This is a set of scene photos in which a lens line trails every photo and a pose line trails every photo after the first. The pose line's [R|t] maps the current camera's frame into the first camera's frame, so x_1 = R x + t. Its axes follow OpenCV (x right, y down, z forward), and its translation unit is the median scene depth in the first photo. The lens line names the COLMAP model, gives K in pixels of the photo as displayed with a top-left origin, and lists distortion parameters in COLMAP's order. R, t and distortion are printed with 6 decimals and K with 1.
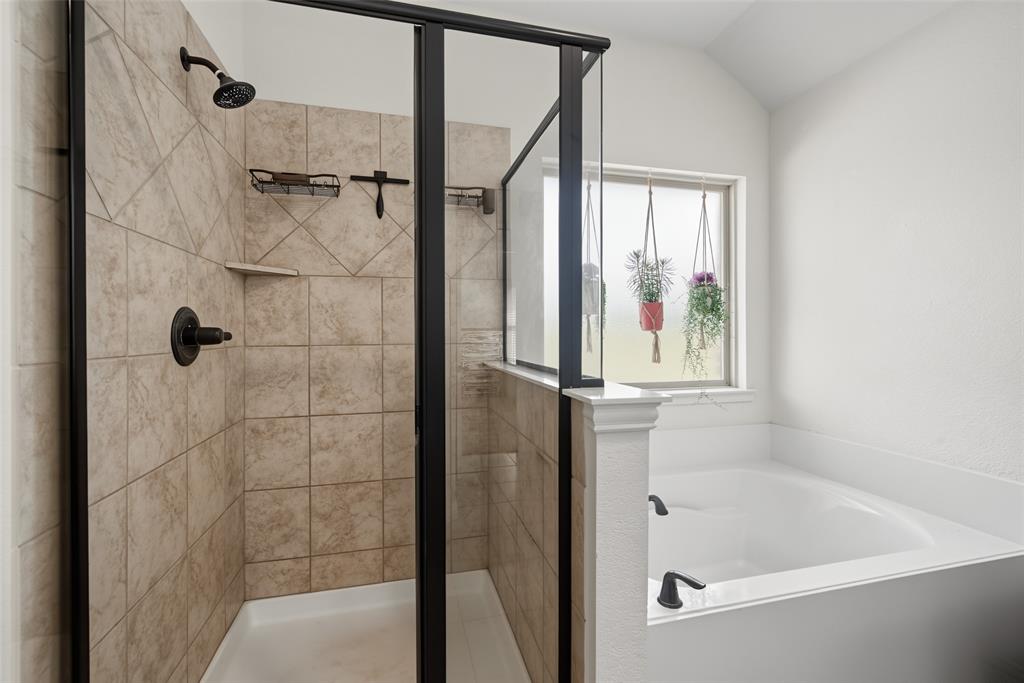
lens RADIAL K [[439.0, 0, 508.5], [0, 439.0, 332.8], [0, 0, 1]] dist [-0.000512, -0.000420]
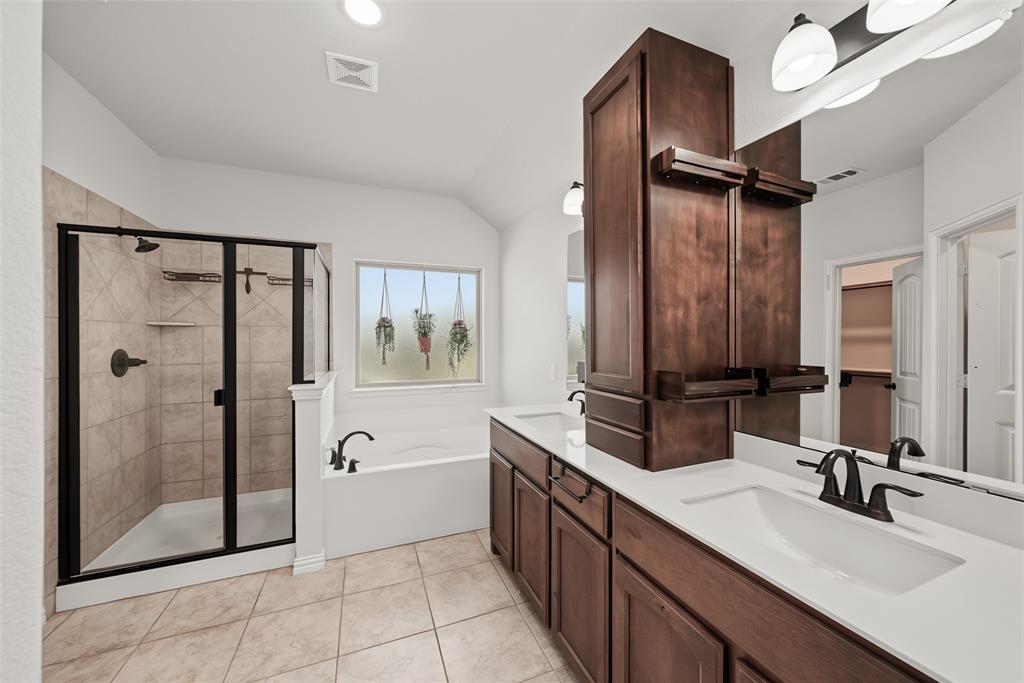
lens RADIAL K [[365.3, 0, 519.9], [0, 365.3, 340.4], [0, 0, 1]] dist [-0.000808, -0.000052]
pose [[0.986131, 0.003684, 0.165928, 0.619618], [-0.003948, 0.999991, 0.001261, -0.078466], [-0.165922, -0.001899, 0.986137, -0.745916]]
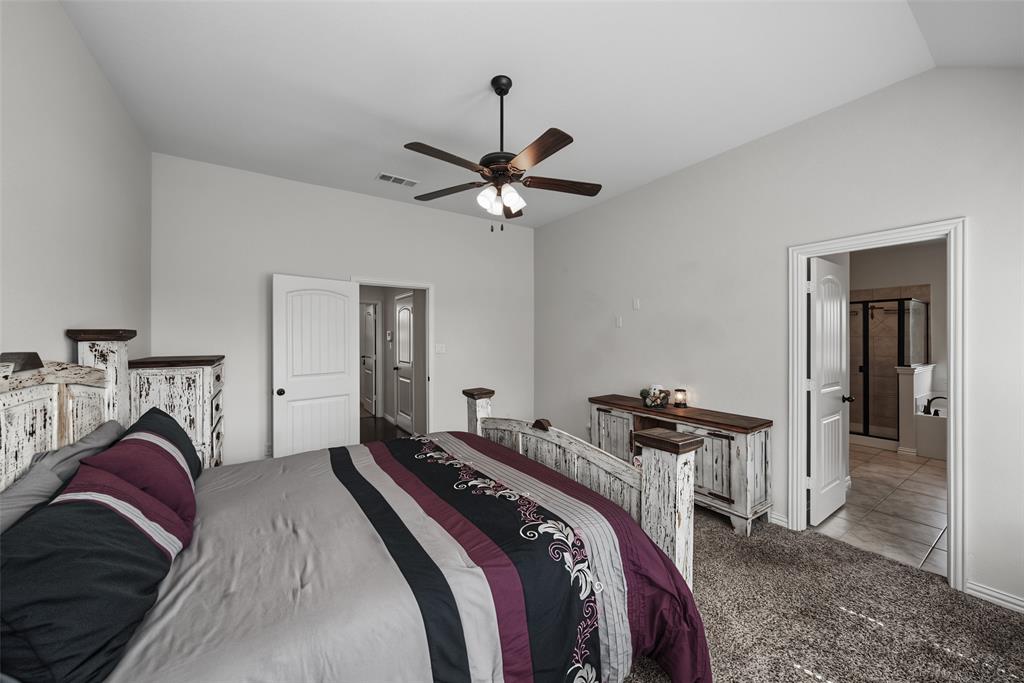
lens RADIAL K [[365.3, 0, 519.1], [0, 365.3, 340.4], [0, 0, 1]] dist [-0.000808, -0.000052]
pose [[0.352781, 0.005001, -0.935693, 1.617448], [-0.009118, 0.999957, 0.001907, -0.095357], [0.935662, 0.007859, 0.352811, -3.006069]]
